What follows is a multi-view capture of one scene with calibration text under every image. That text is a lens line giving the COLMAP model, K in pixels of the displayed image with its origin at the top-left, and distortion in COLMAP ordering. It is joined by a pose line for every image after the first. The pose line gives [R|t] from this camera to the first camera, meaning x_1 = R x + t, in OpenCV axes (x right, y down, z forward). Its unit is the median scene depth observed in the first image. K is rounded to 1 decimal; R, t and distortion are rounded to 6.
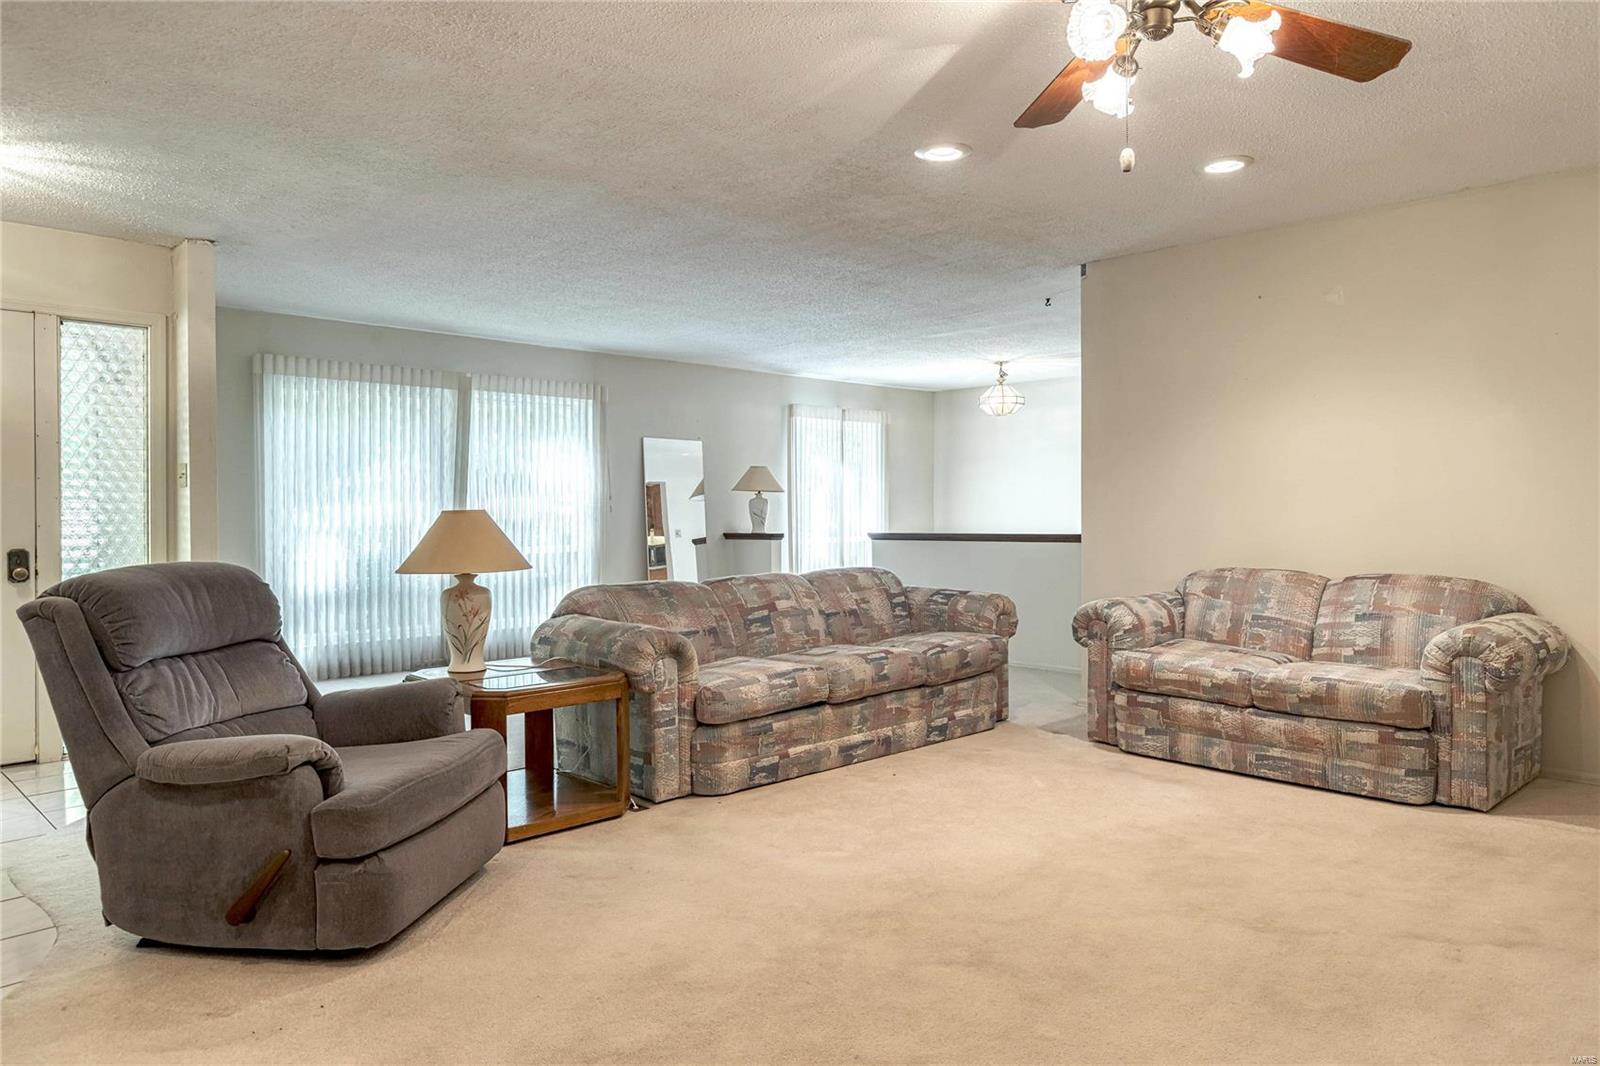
lens RADIAL K [[1042.3, 0, 798.9], [0, 1042.3, 517.0], [0, 0, 1]] dist [0.002958, 0.000365]
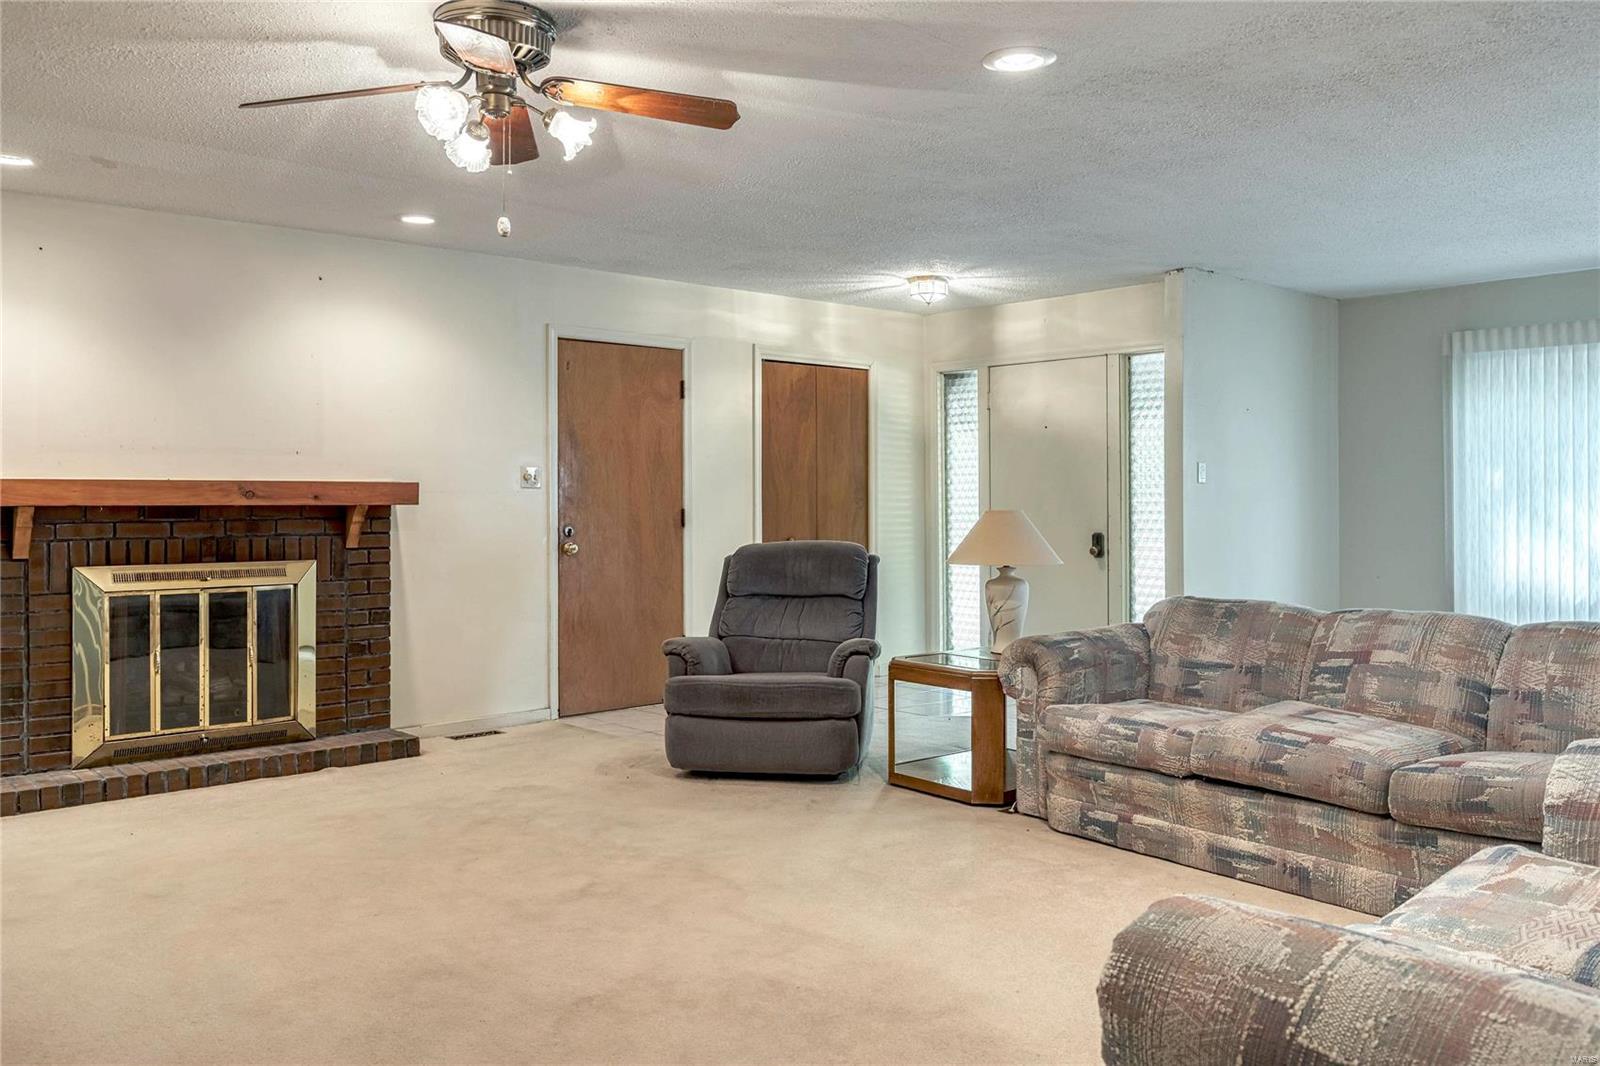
lens RADIAL K [[1213.9, 0, 801.4], [0, 1213.9, 498.4], [0, 0, 1]] dist [-0.002078, -0.002146]
pose [[-0.056493, 0.006918, -0.998379, 0.892104], [-0.006323, 0.999953, 0.007287, -0.024562], [0.998383, 0.006724, -0.056446, 0.757375]]
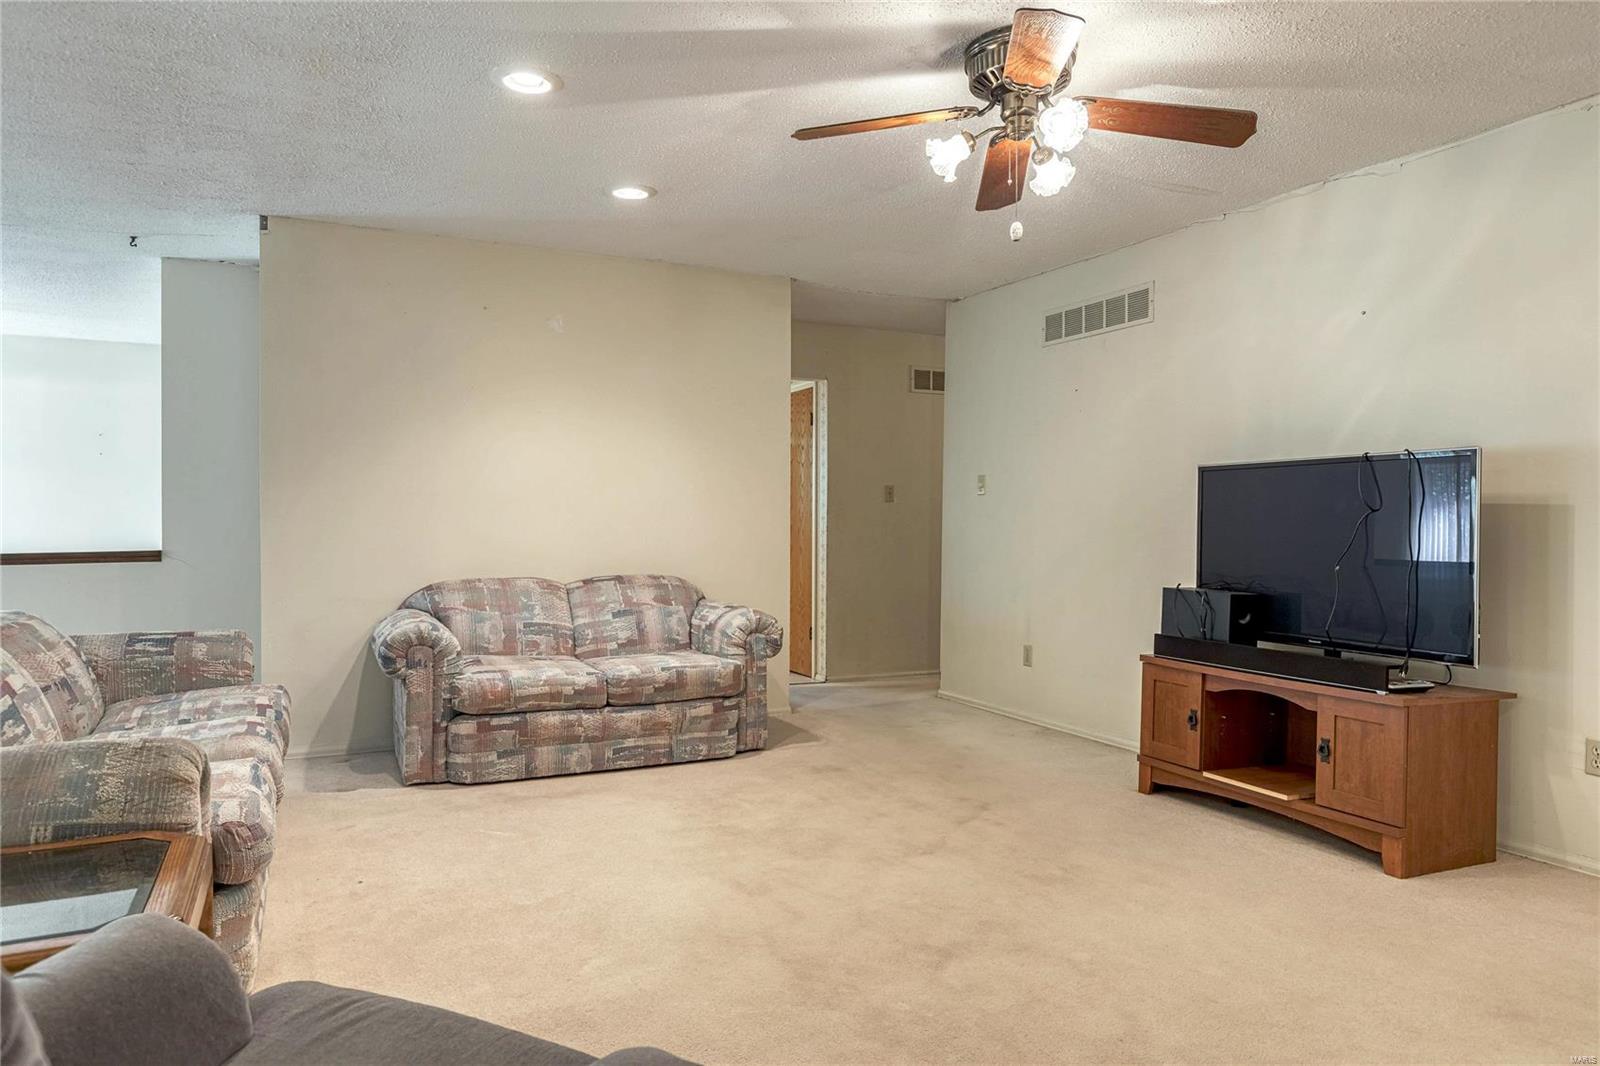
lens RADIAL K [[1047.7, 0, 800.0], [0, 1047.7, 533.0], [0, 0, 1]] dist [0.005267, 0.001495]
pose [[0.301141, -0.010353, 0.953523, -0.495917], [0.004293, 0.999946, 0.009501, -0.002783], [-0.953570, 0.001233, 0.301169, 0.467540]]
